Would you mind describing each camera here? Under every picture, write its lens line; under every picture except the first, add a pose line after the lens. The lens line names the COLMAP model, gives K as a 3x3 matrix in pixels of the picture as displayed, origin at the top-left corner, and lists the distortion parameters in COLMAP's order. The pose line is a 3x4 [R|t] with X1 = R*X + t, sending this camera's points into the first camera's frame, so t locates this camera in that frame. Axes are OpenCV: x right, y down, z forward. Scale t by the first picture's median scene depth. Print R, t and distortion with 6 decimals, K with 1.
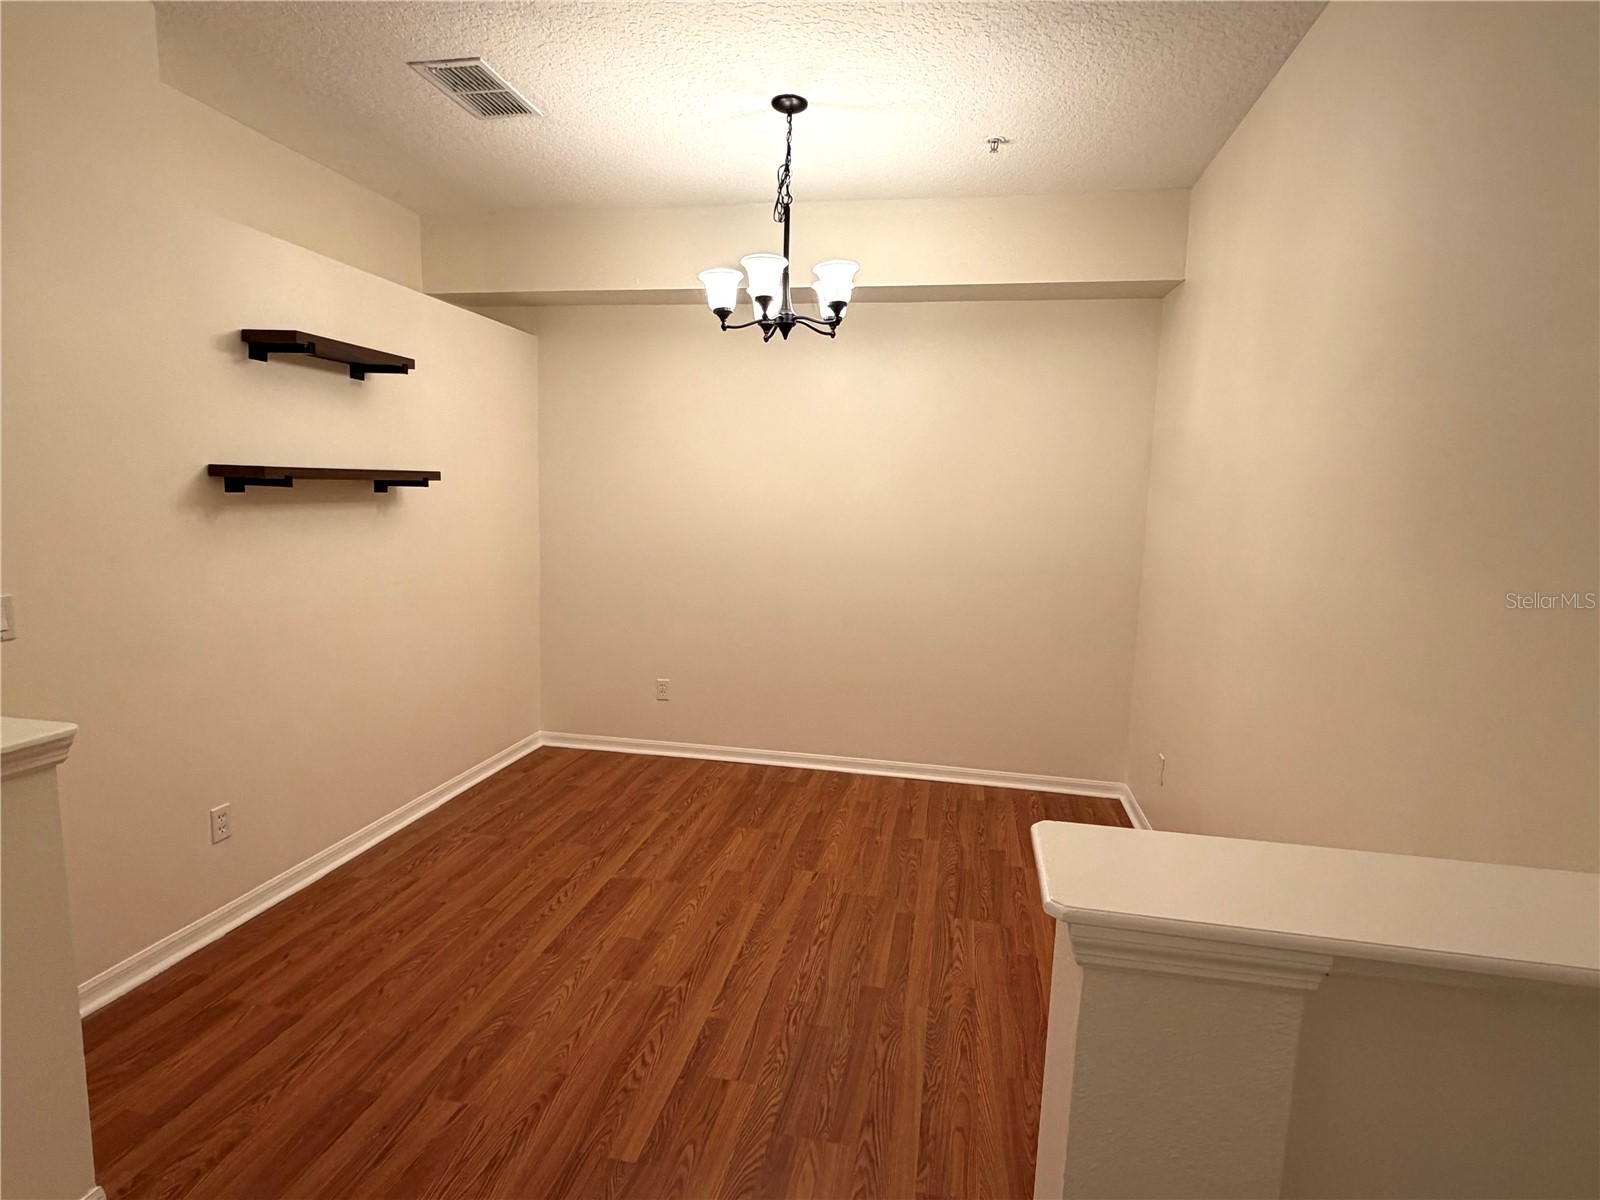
lens RADIAL K [[841.4, 0, 800.4], [0, 841.4, 603.4], [0, 0, 1]] dist [-0.001540, -0.000227]
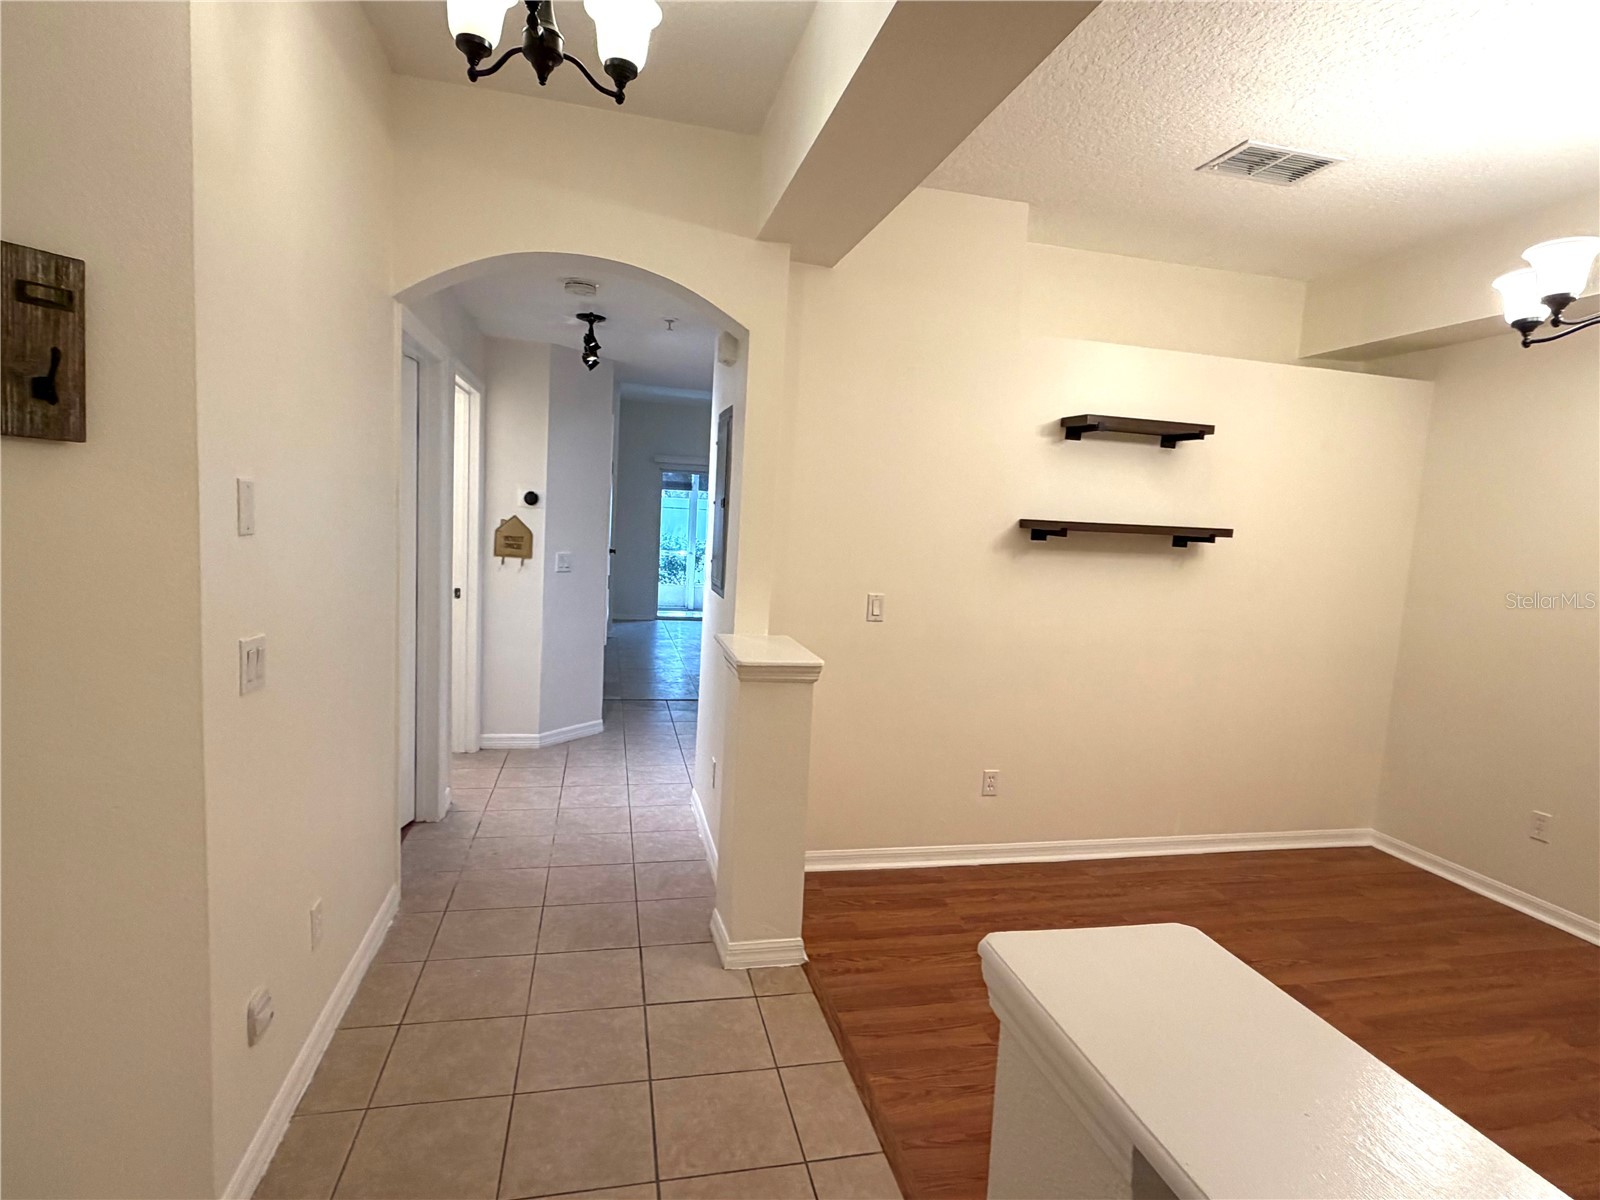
lens RADIAL K [[841.4, 0, 800.4], [0, 841.4, 603.4], [0, 0, 1]] dist [-0.001540, -0.000227]
pose [[0.405664, 0.087678, -0.909807, 0.333900], [-0.163850, 0.986240, 0.021987, -0.001559], [0.899216, 0.140152, 0.414448, 0.109132]]
